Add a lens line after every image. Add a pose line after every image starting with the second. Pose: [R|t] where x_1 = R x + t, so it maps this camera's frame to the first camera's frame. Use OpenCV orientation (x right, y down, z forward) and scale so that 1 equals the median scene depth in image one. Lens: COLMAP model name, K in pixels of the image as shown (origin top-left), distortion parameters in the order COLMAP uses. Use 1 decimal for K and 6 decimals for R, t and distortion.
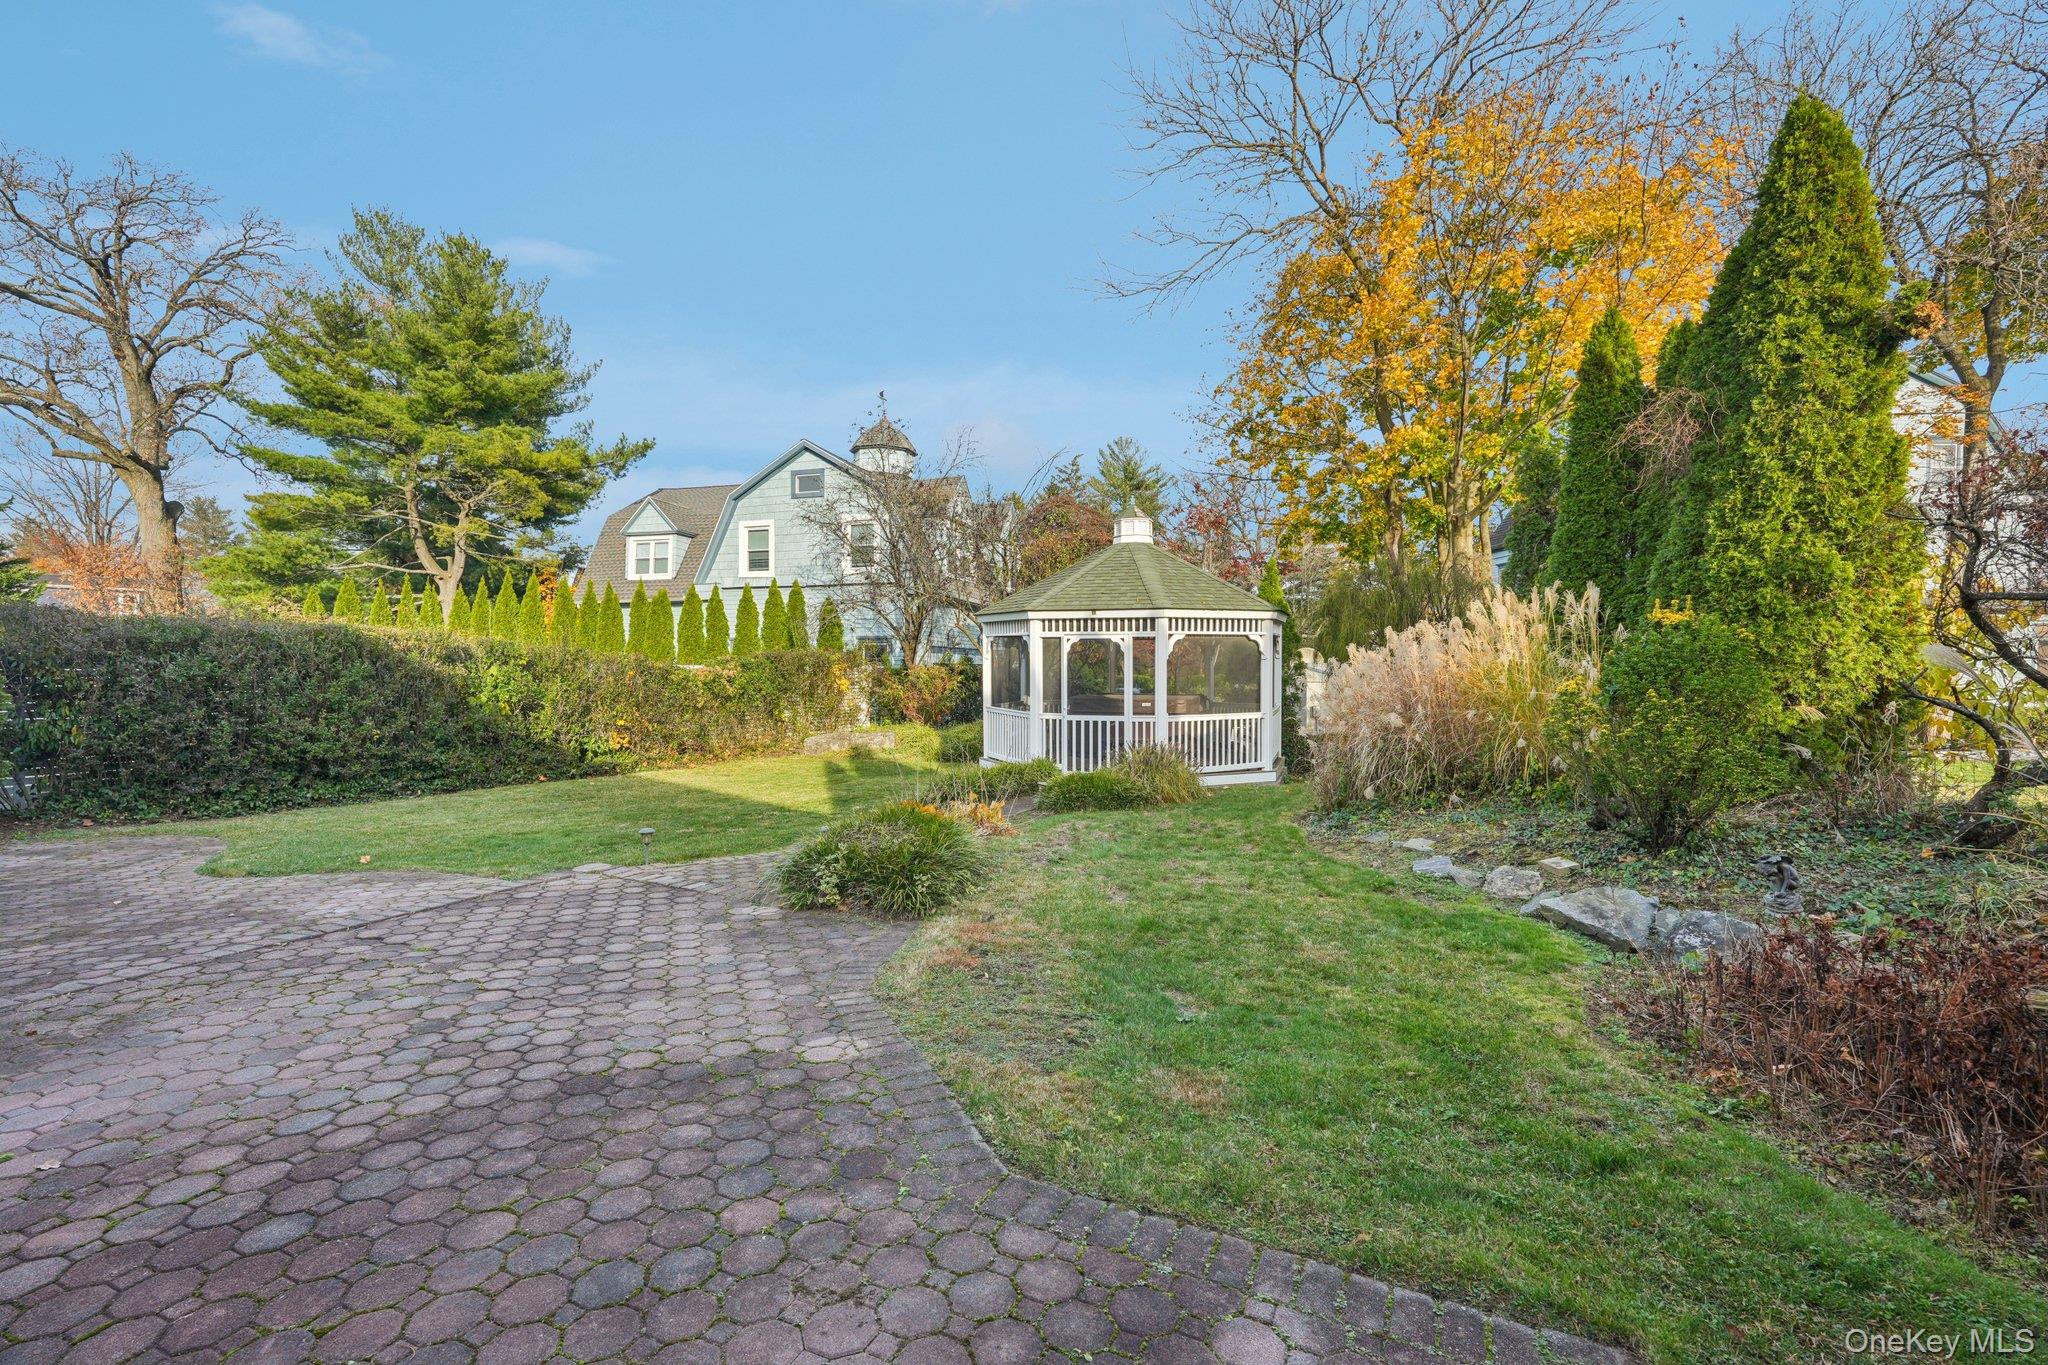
lens RADIAL K [[909.7, 0, 1024.6], [0, 909.7, 666.5], [0, 0, 1]] dist [-0.016273, 0.009329]
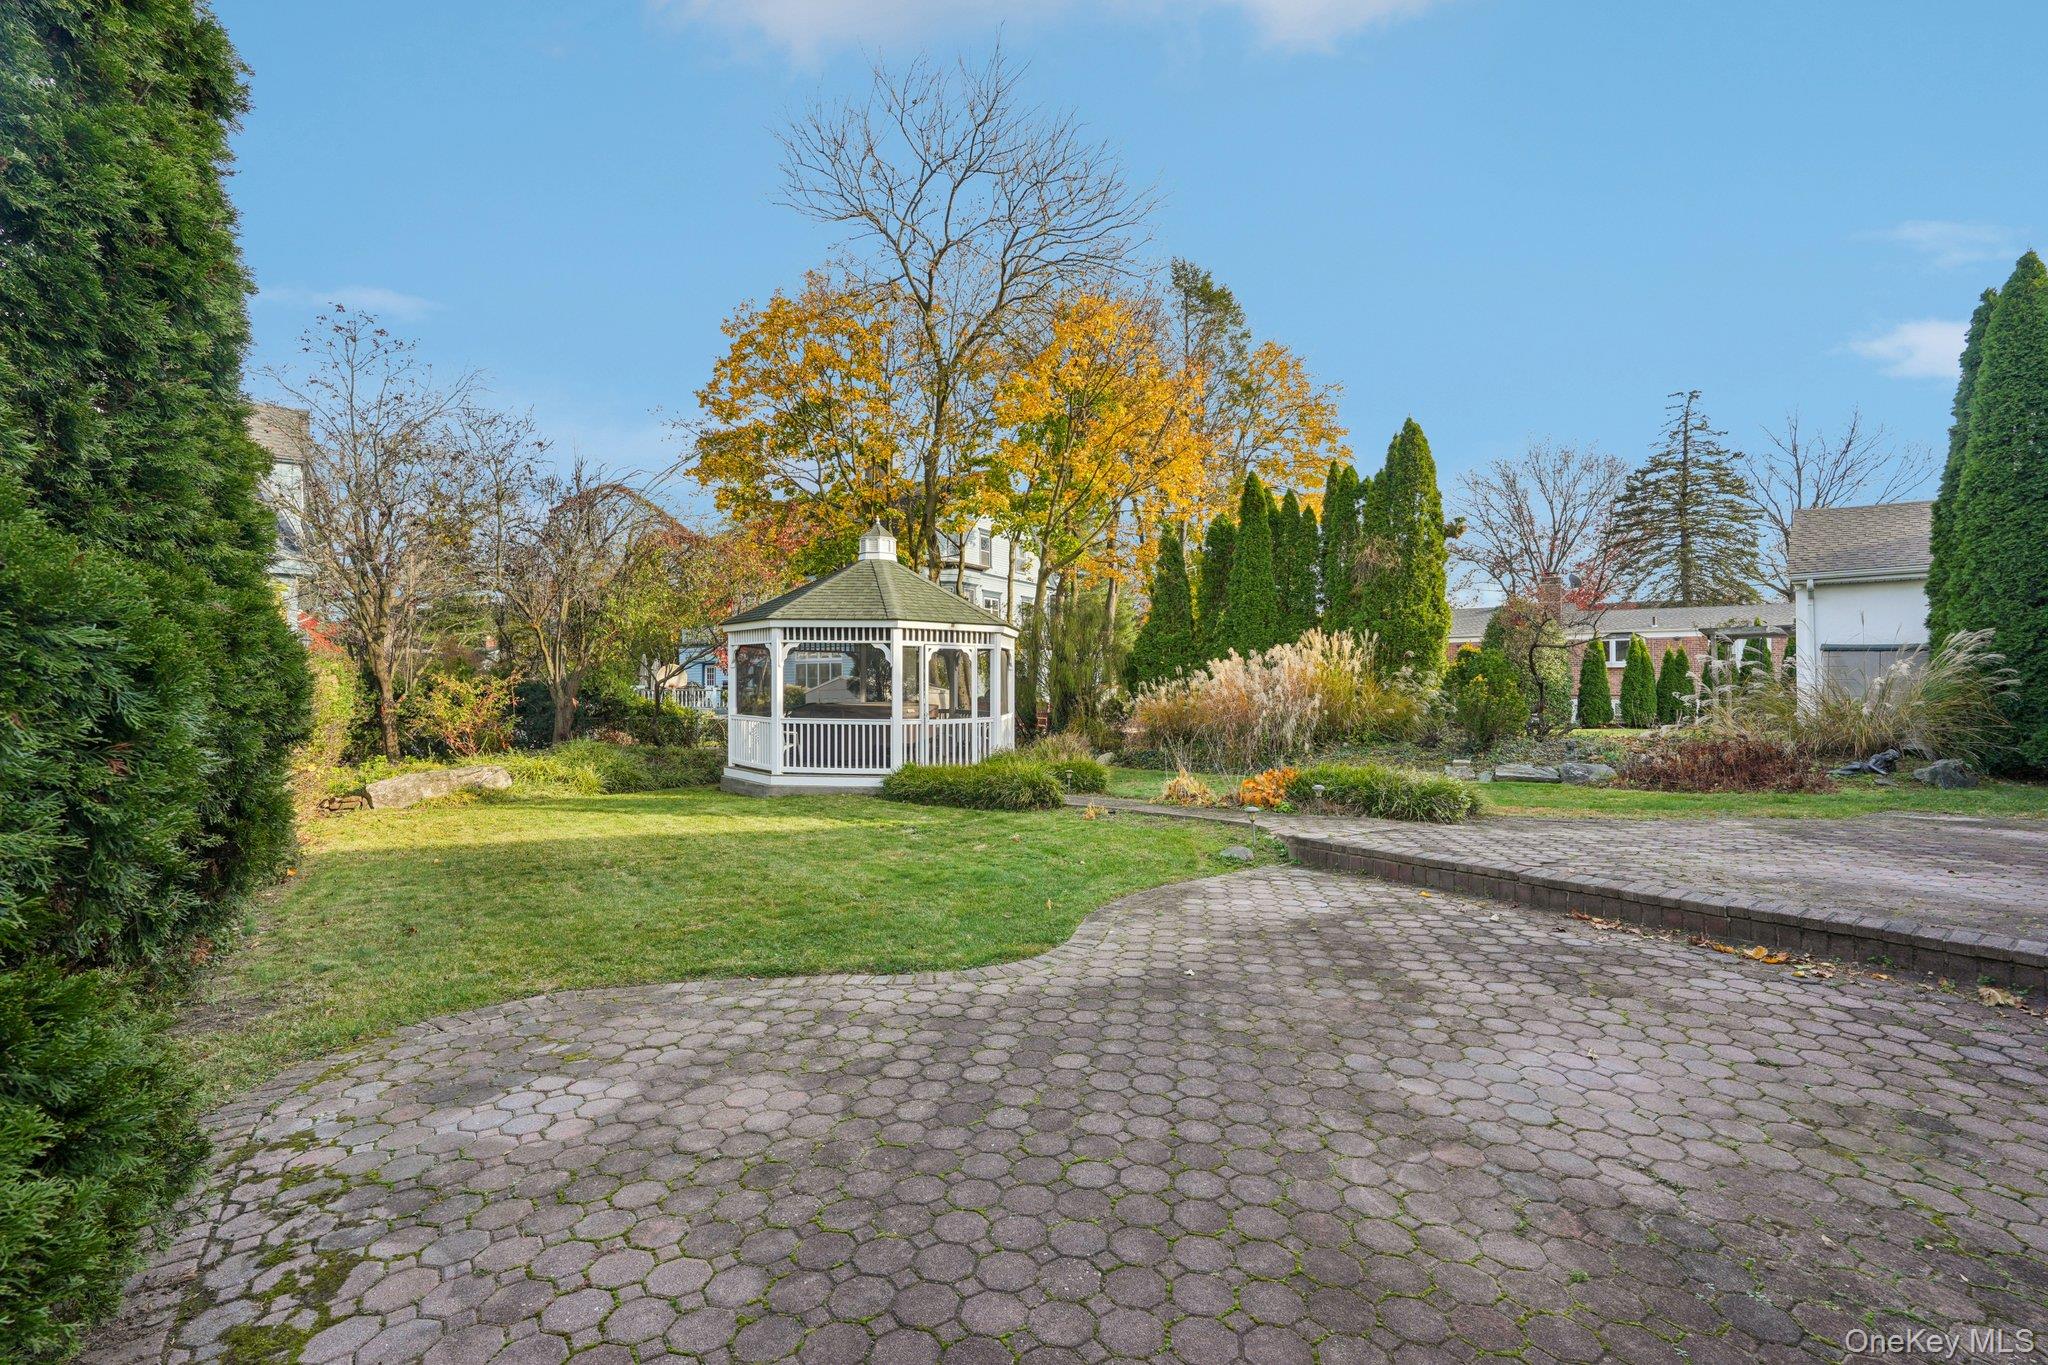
lens RADIAL K [[909.7, 0, 1024.6], [0, 909.7, 666.5], [0, 0, 1]] dist [-0.016273, 0.009329]
pose [[0.512846, 0.015310, 0.858344, -0.819288], [0.007005, 0.999733, -0.022018, 0.015443], [-0.858452, 0.017305, 0.512602, 0.356760]]
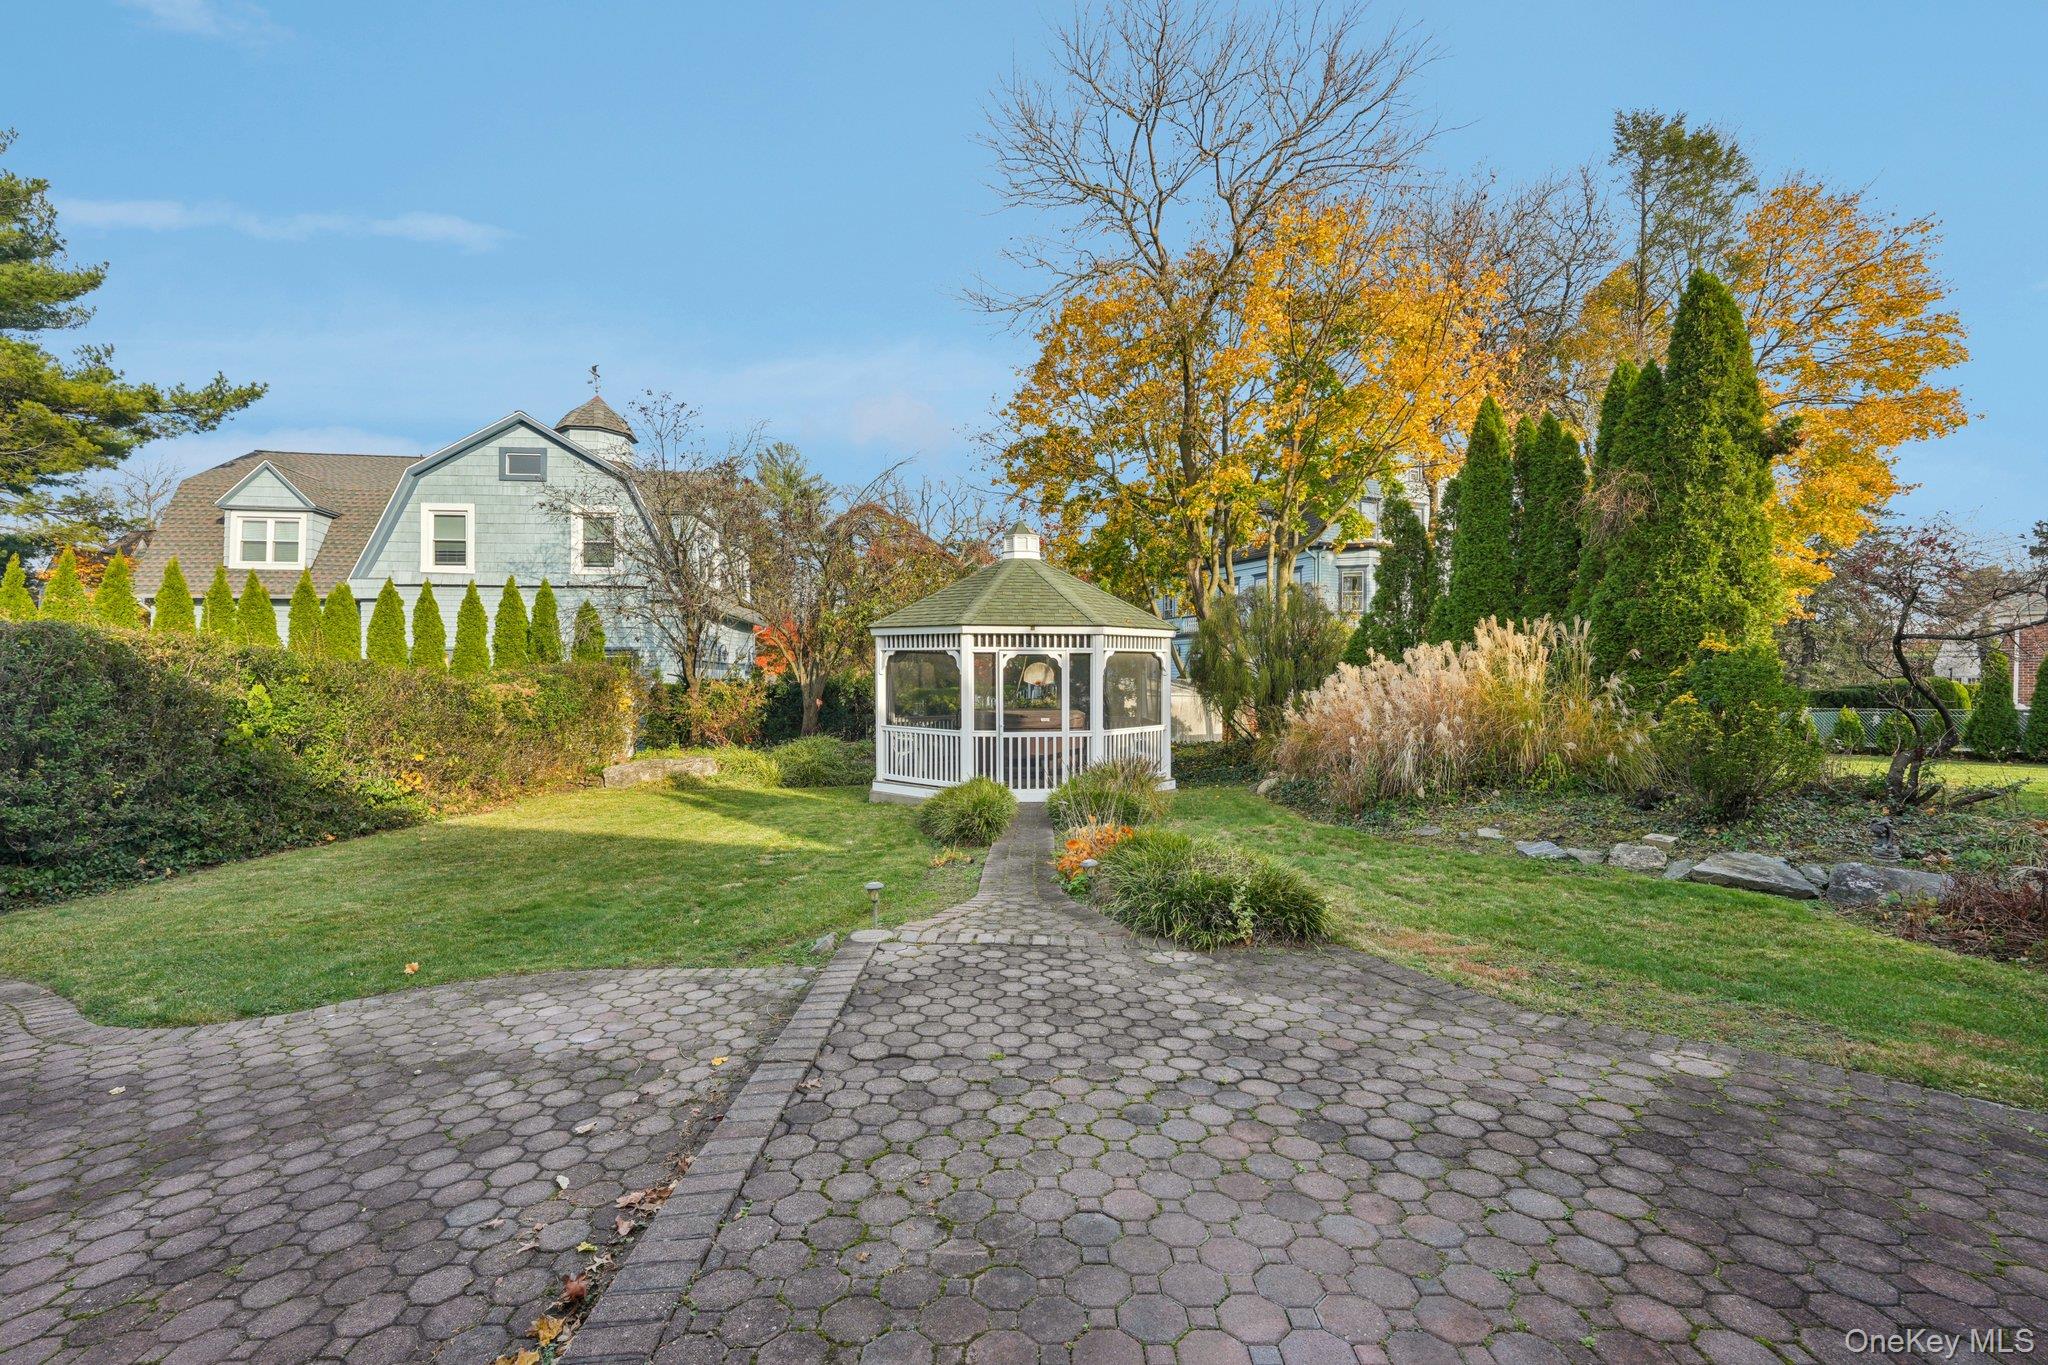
lens RADIAL K [[909.7, 0, 1024.6], [0, 909.7, 666.5], [0, 0, 1]] dist [-0.016273, 0.009329]
pose [[0.907250, 0.003283, 0.420580, -0.347153], [0.002821, 0.999900, -0.013891, -0.003658], [-0.420583, 0.013789, 0.907149, 0.100911]]
